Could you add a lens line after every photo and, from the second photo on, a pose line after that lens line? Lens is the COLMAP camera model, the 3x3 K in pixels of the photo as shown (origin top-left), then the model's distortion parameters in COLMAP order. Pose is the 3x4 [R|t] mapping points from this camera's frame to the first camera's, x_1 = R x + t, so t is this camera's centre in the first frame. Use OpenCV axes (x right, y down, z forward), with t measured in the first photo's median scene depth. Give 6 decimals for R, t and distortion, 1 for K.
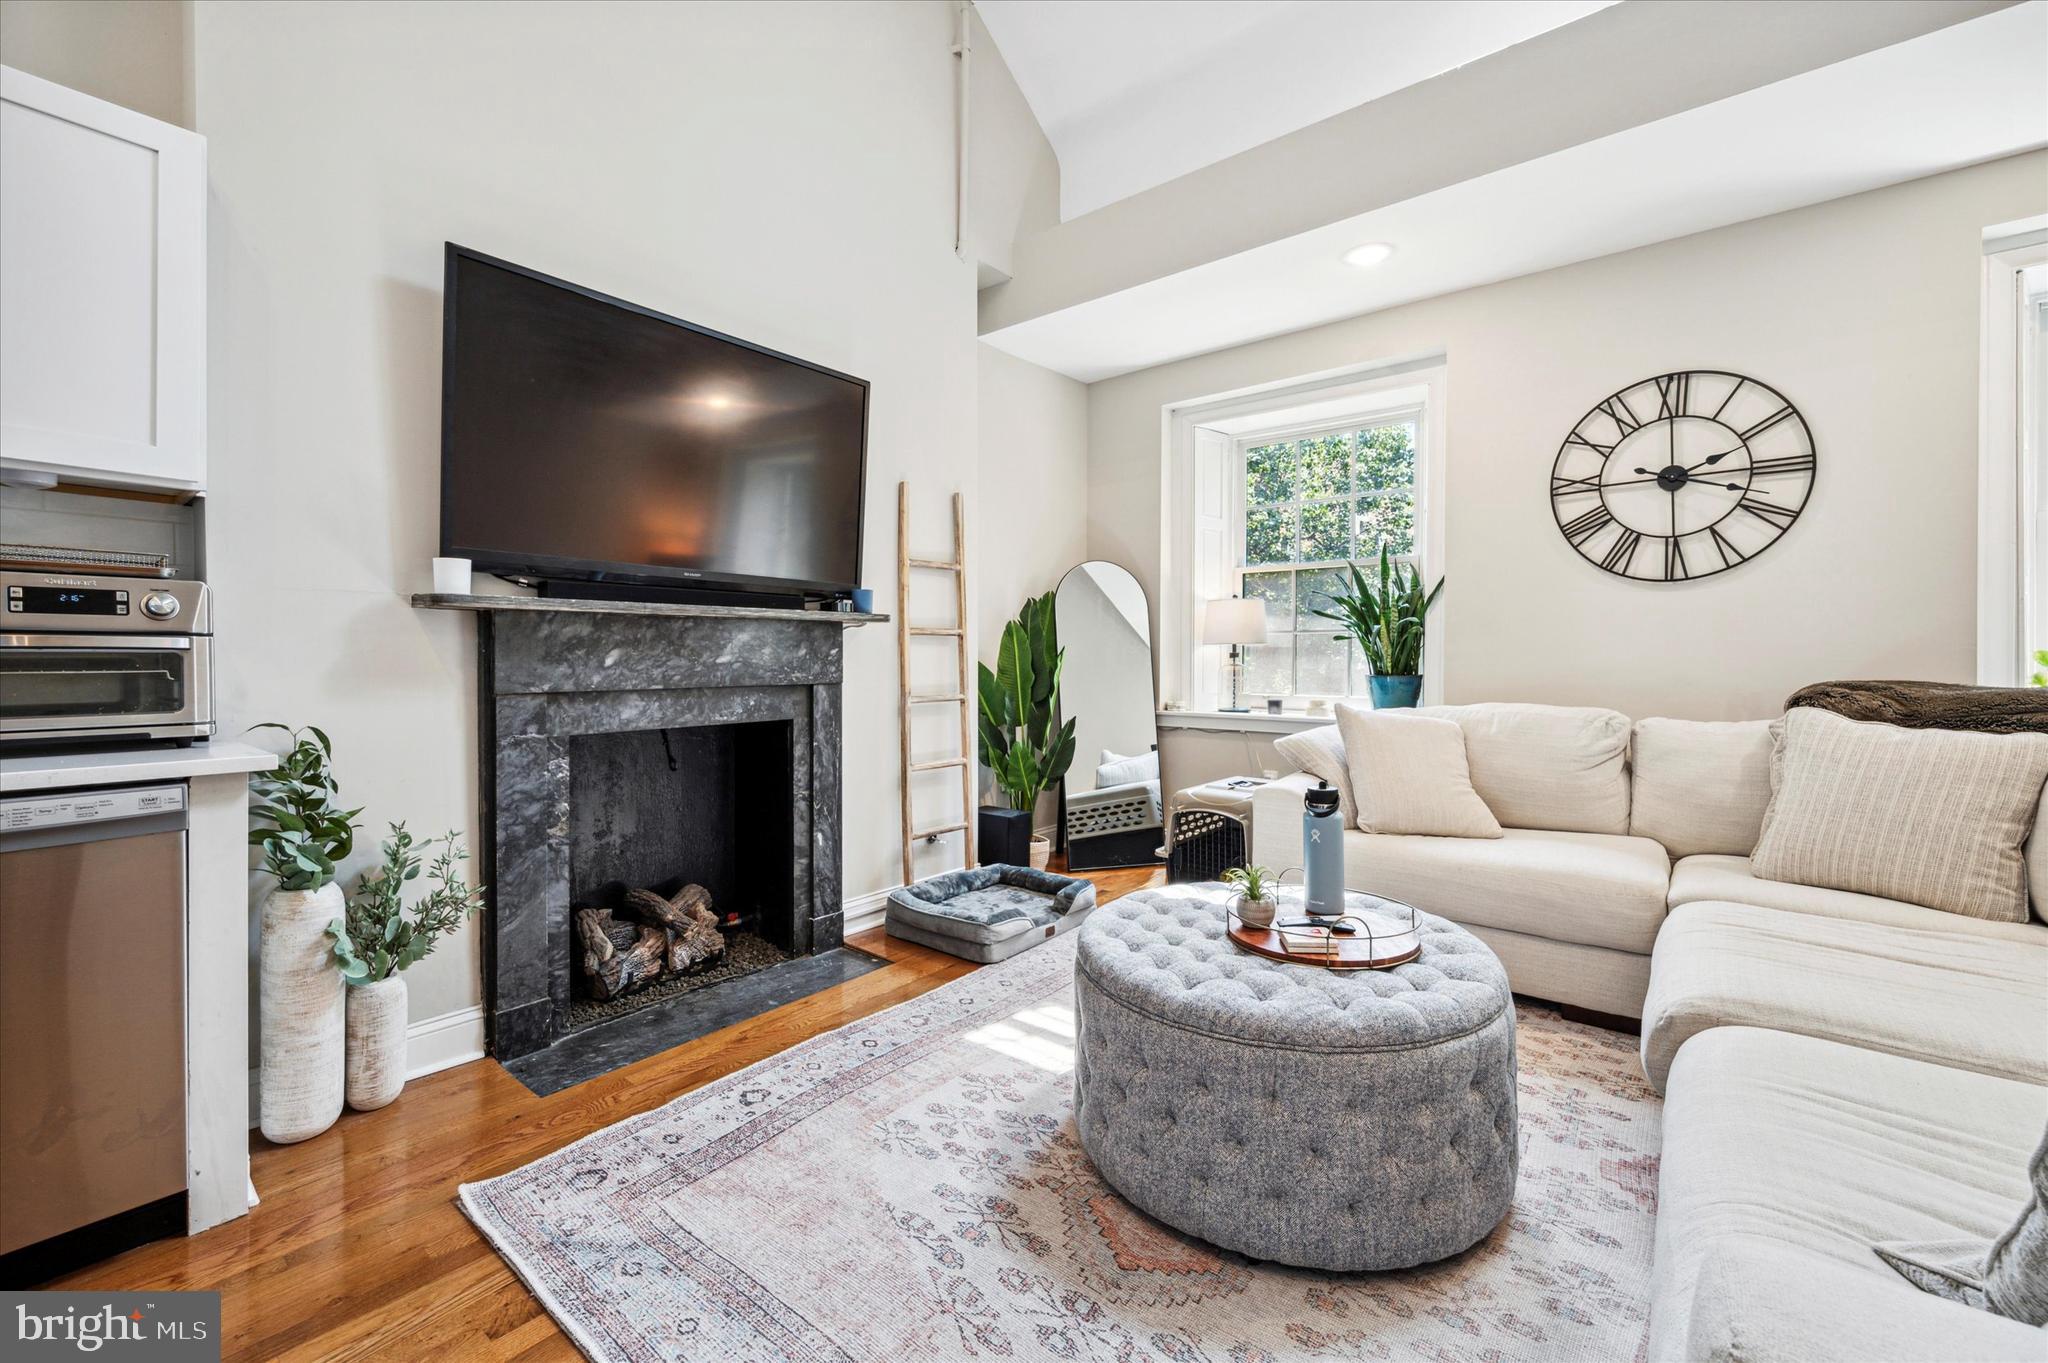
lens RADIAL K [[842.4, 0, 1023.6], [0, 842.4, 665.3], [0, 0, 1]] dist [0.001566, 0.000222]
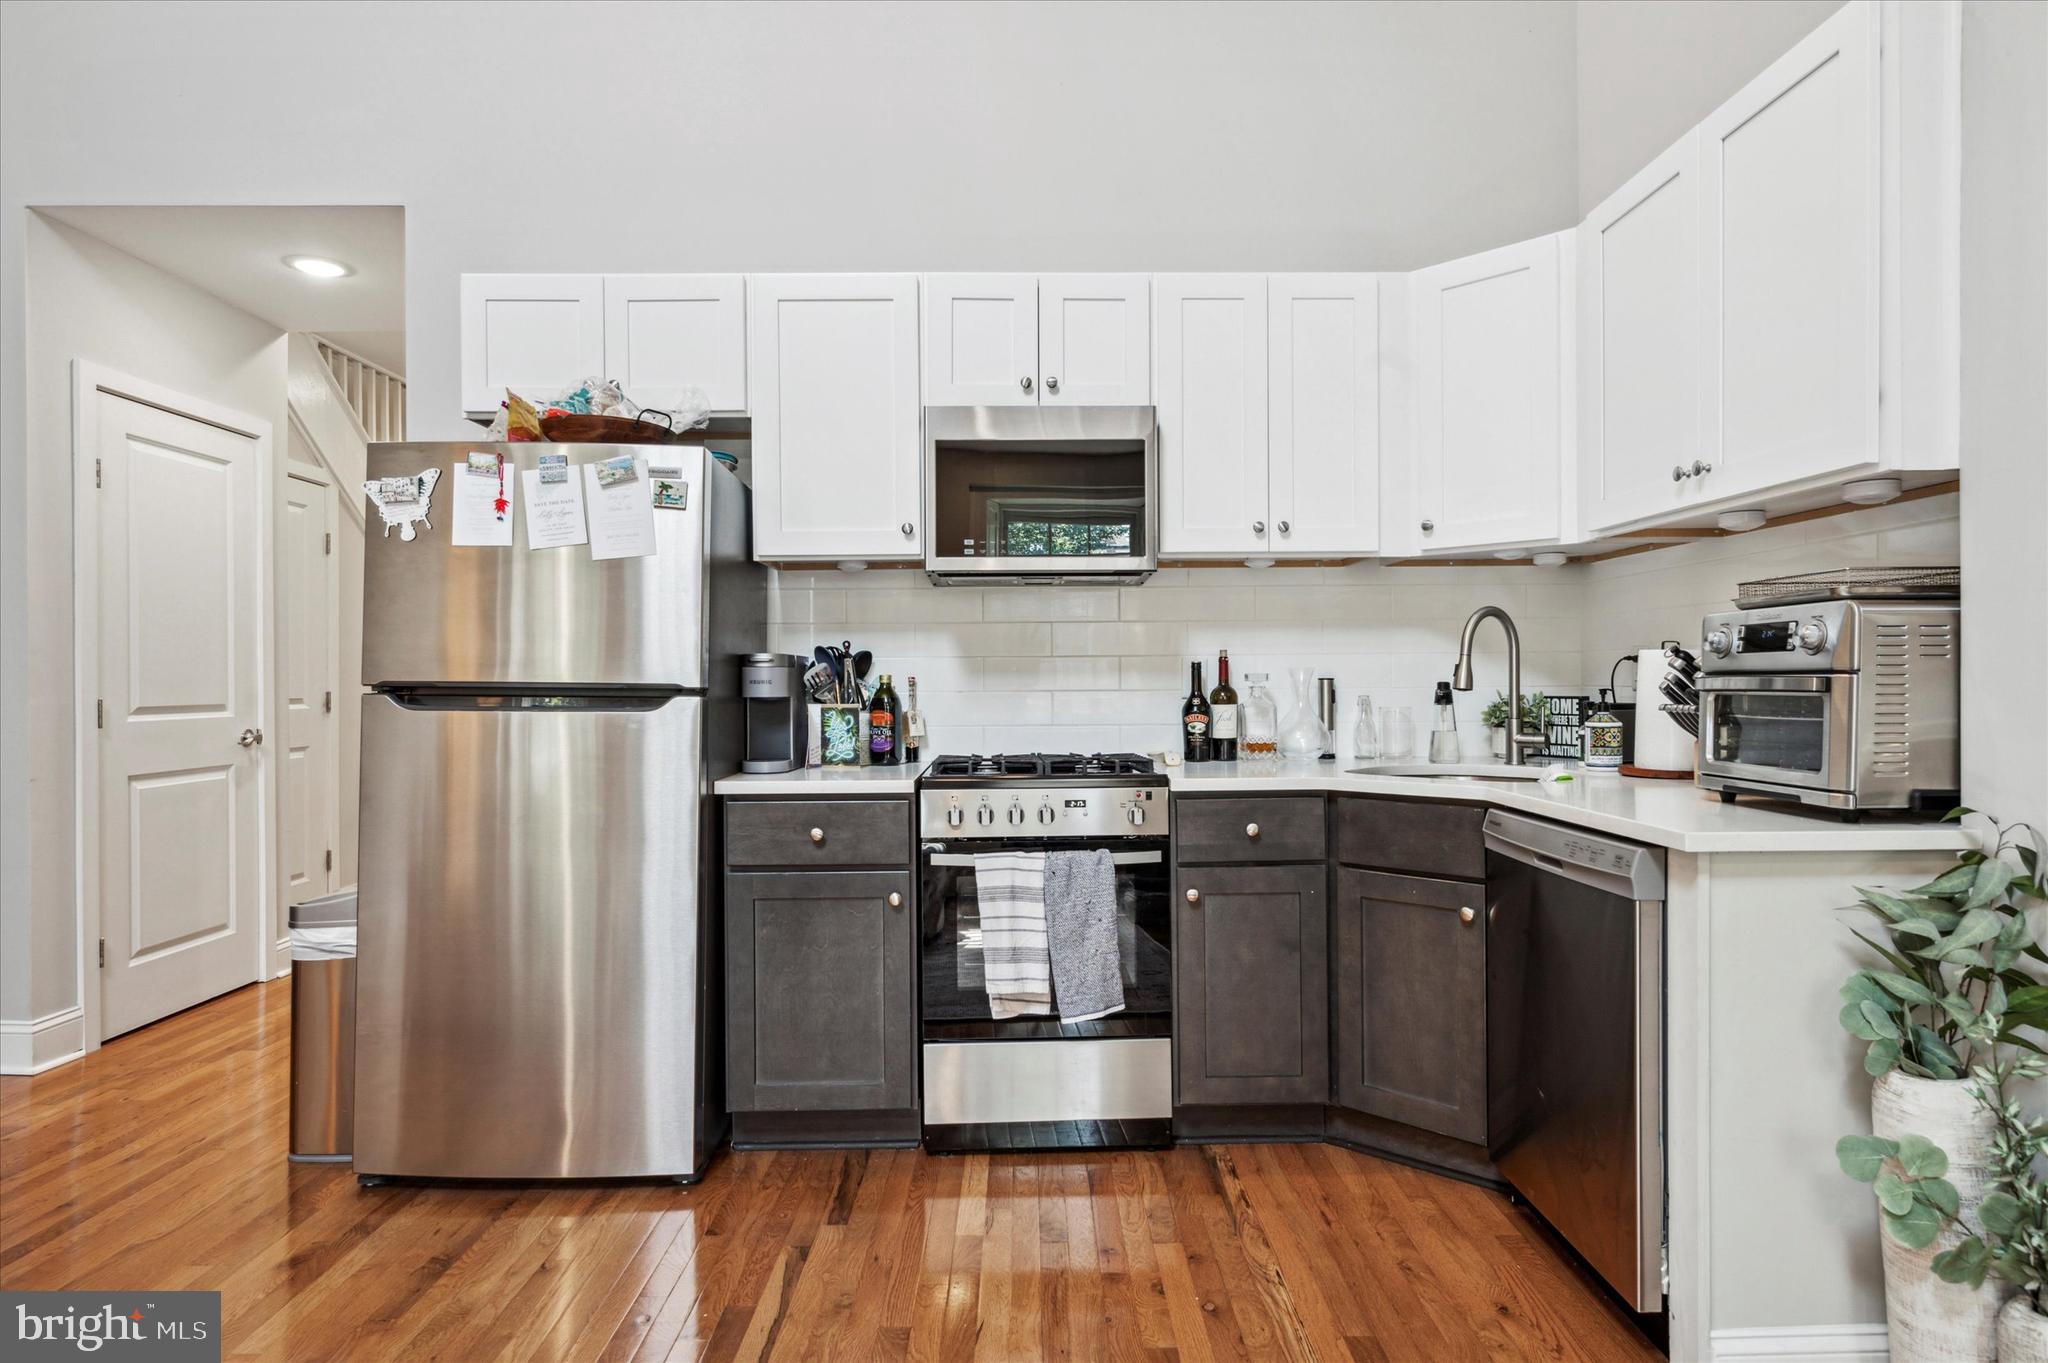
lens RADIAL K [[1142.1, 0, 1024.0], [0, 1142.1, 681.5], [0, 0, 1]] dist [-0.000153, -0.000822]
pose [[-0.777369, 0.005916, -0.629017, 0.152452], [0.002809, 0.999978, 0.005934, -0.025874], [0.629038, 0.002846, -0.777369, 0.959105]]
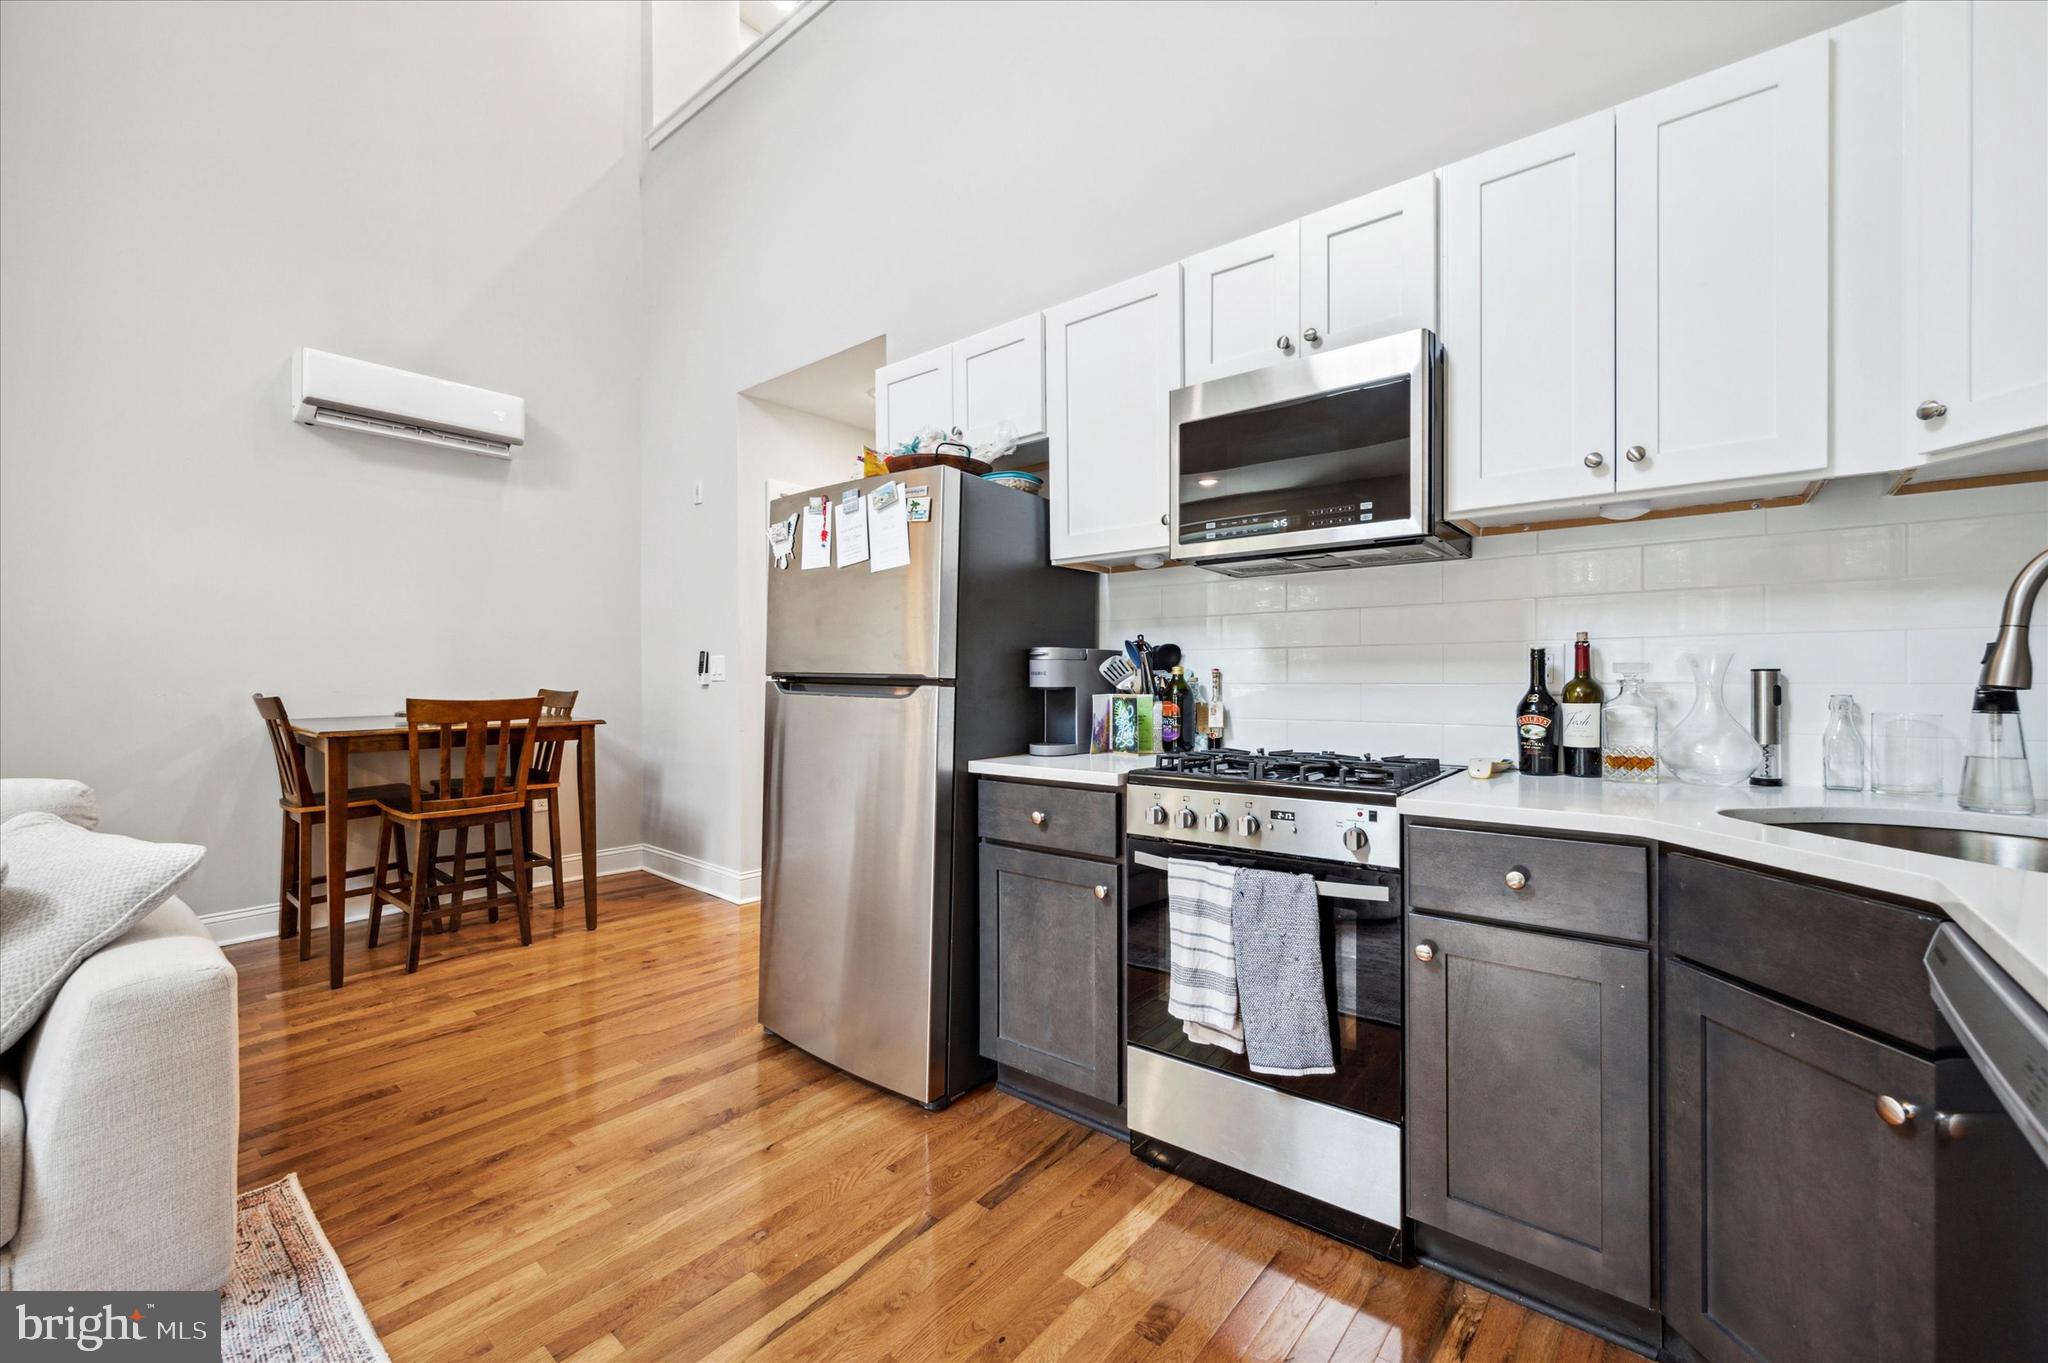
lens RADIAL K [[817.2, 0, 1032.2], [0, 817.2, 681.6], [0, 0, 1]] dist [0.001507, 0.000469]
pose [[-0.999963, 0.004123, 0.007544, -0.383841], [0.004211, 0.999923, 0.011702, -0.020600], [-0.007495, 0.011733, -0.999903, 0.806952]]
